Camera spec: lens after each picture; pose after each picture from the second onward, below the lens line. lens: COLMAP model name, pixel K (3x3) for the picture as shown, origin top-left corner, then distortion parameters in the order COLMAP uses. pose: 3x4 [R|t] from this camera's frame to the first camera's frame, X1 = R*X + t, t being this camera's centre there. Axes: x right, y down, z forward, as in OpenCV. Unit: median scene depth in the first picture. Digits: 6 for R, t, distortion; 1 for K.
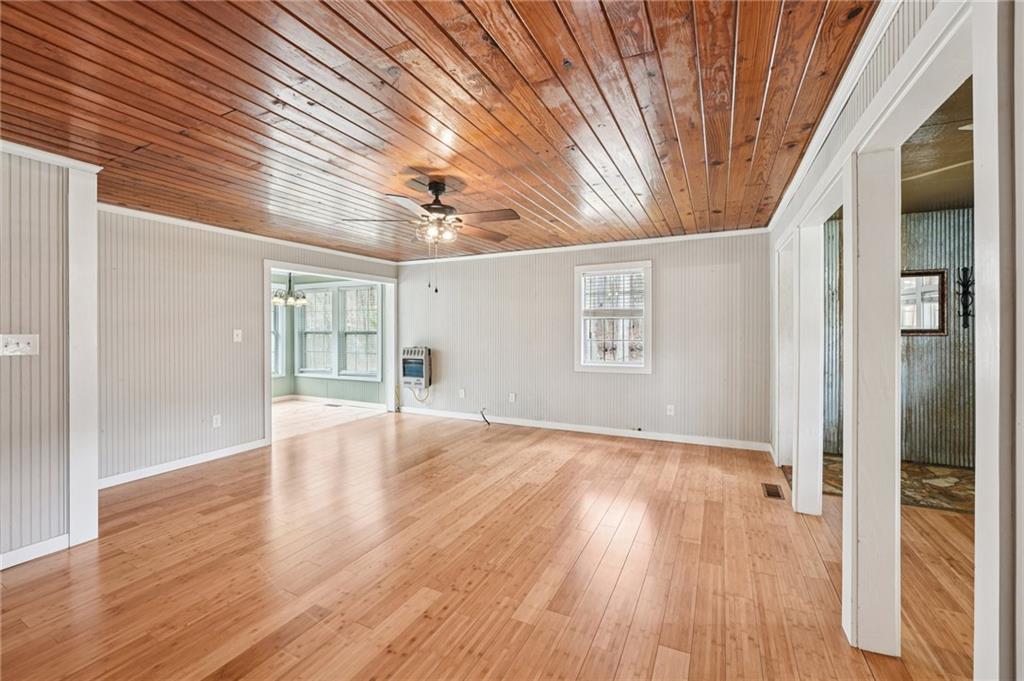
lens RADIAL K [[418.0, 0, 507.2], [0, 418.0, 334.3], [0, 0, 1]] dist [-0.020921, 0.000800]
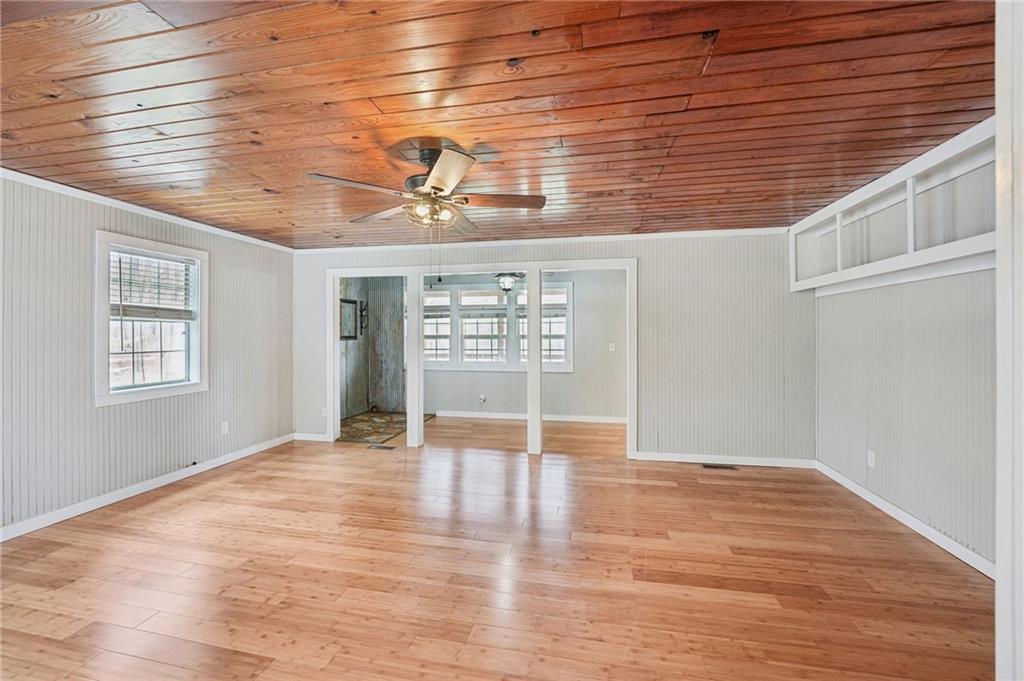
lens RADIAL K [[418.0, 0, 501.9], [0, 418.0, 336.0], [0, 0, 1]] dist [-0.020921, 0.000800]
pose [[-0.246007, 0.004729, 0.969256, -0.769336], [0.007850, 0.999965, -0.002887, -0.003085], [-0.969236, 0.006899, -0.246036, 0.847466]]
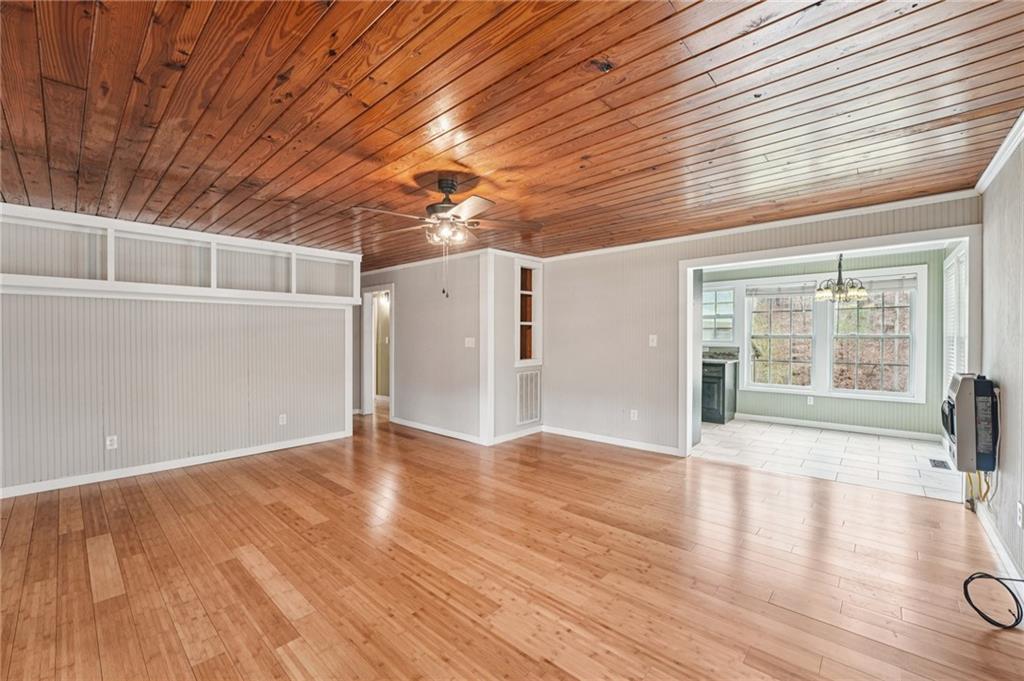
lens RADIAL K [[418.0, 0, 508.4], [0, 418.0, 338.3], [0, 0, 1]] dist [-0.020921, 0.000800]
pose [[-0.270841, 0.009438, -0.962578, 0.557405], [-0.002719, 0.999940, 0.010569, -0.014589], [0.962620, 0.005480, -0.270799, 1.105663]]
